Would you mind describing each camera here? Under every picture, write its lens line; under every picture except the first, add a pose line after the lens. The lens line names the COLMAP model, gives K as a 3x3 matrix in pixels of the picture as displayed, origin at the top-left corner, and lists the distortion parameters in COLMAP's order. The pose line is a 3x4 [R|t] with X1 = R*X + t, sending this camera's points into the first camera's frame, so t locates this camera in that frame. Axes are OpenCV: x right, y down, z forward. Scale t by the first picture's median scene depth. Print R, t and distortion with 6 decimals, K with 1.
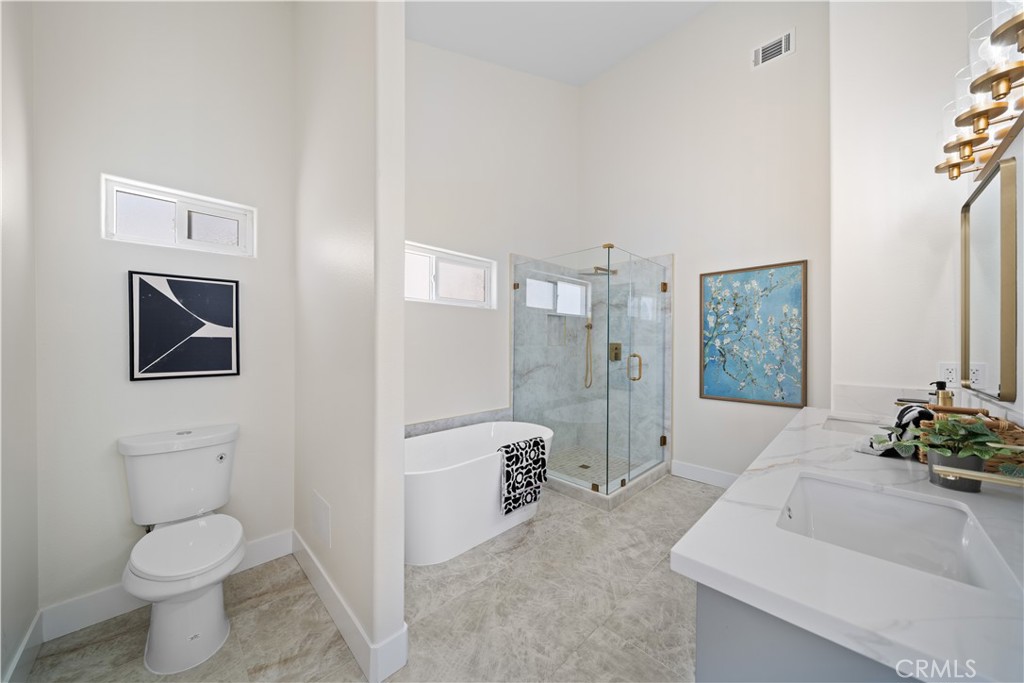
lens RADIAL K [[351.3, 0, 509.9], [0, 351.3, 343.4], [0, 0, 1]] dist [-0.005442, 0.000402]
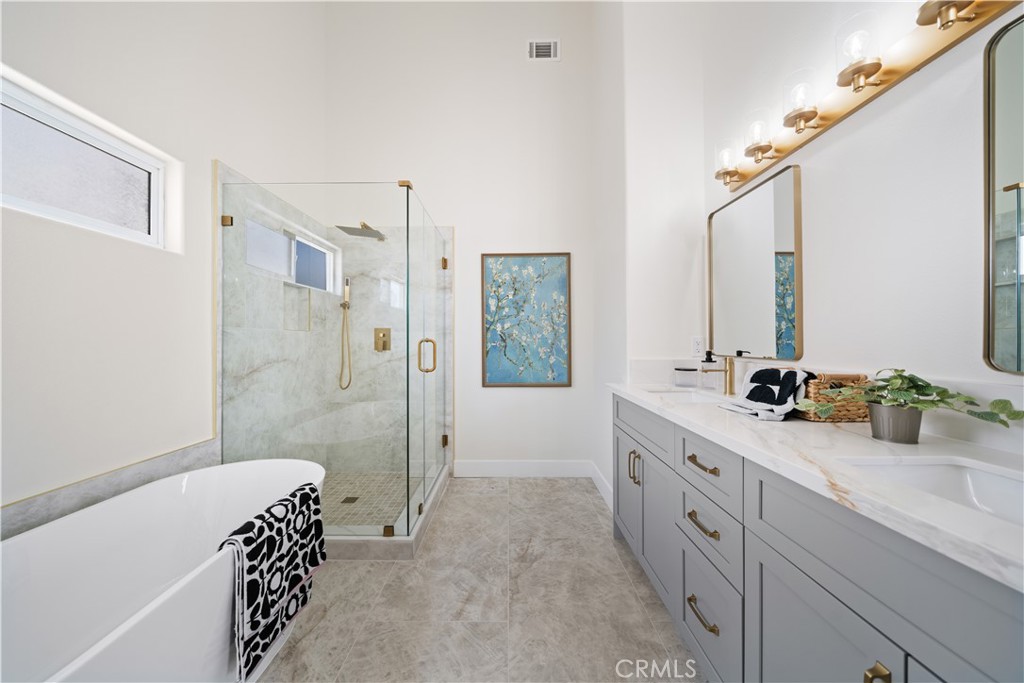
lens RADIAL K [[351.3, 0, 513.5], [0, 351.3, 340.3], [0, 0, 1]] dist [-0.005442, 0.000402]
pose [[0.706476, -0.005345, 0.707717, -0.063342], [0.004221, 0.999986, 0.003339, 0.032212], [-0.707725, 0.000629, 0.706488, 0.312180]]
